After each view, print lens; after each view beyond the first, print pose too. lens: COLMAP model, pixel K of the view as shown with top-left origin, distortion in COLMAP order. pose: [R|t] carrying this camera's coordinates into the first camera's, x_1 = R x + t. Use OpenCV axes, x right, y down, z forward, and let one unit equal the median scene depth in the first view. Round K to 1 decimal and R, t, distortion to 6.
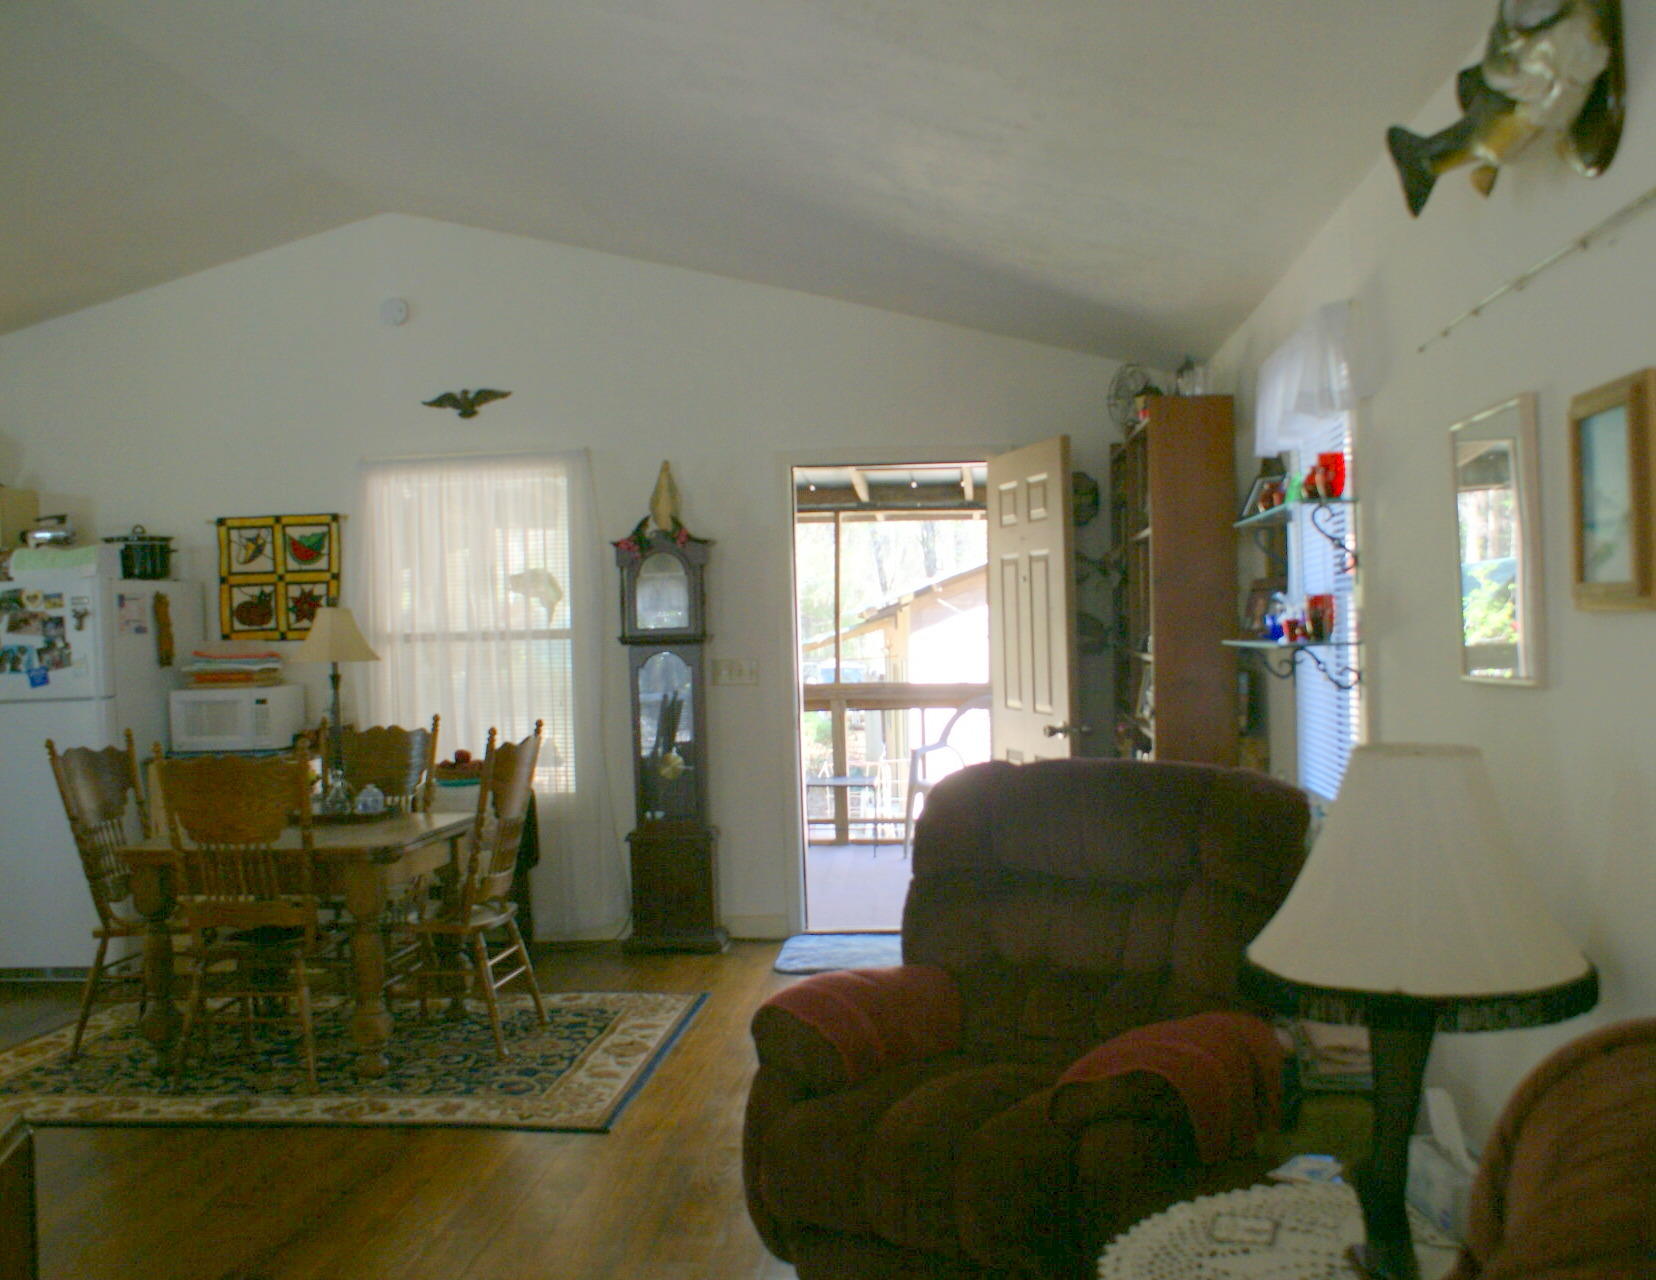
lens RADIAL K [[1653.9, 0, 828.0], [0, 1653.9, 640.0], [0, 0, 1]] dist [-0.236441, 0.287693]
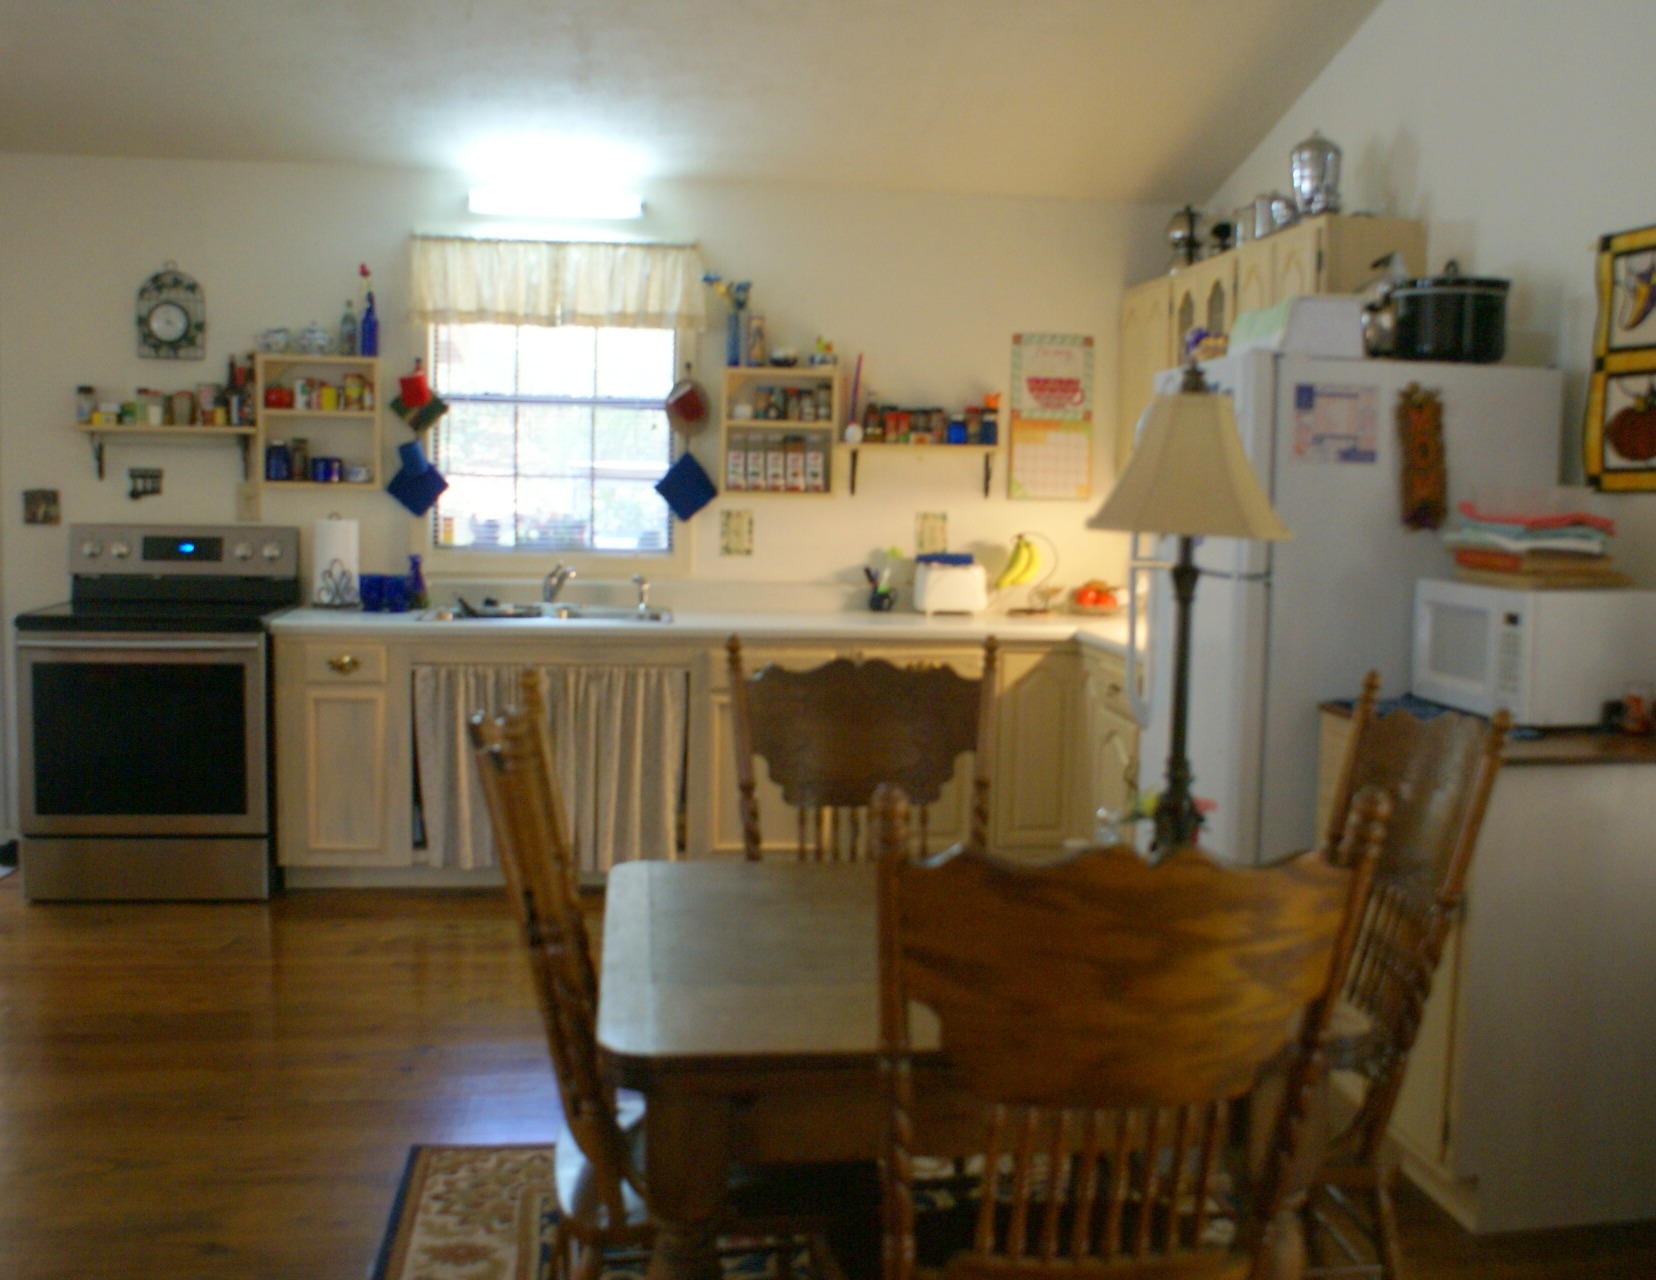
lens RADIAL K [[1725.9, 0, 828.0], [0, 1725.9, 640.0], [0, 0, 1]] dist [-0.017798, -0.026189]
pose [[0.350721, 0.131330, -0.927225, 0.037435], [-0.049944, 0.991332, 0.121518, -0.005960], [0.935147, 0.003691, 0.354241, 0.610191]]
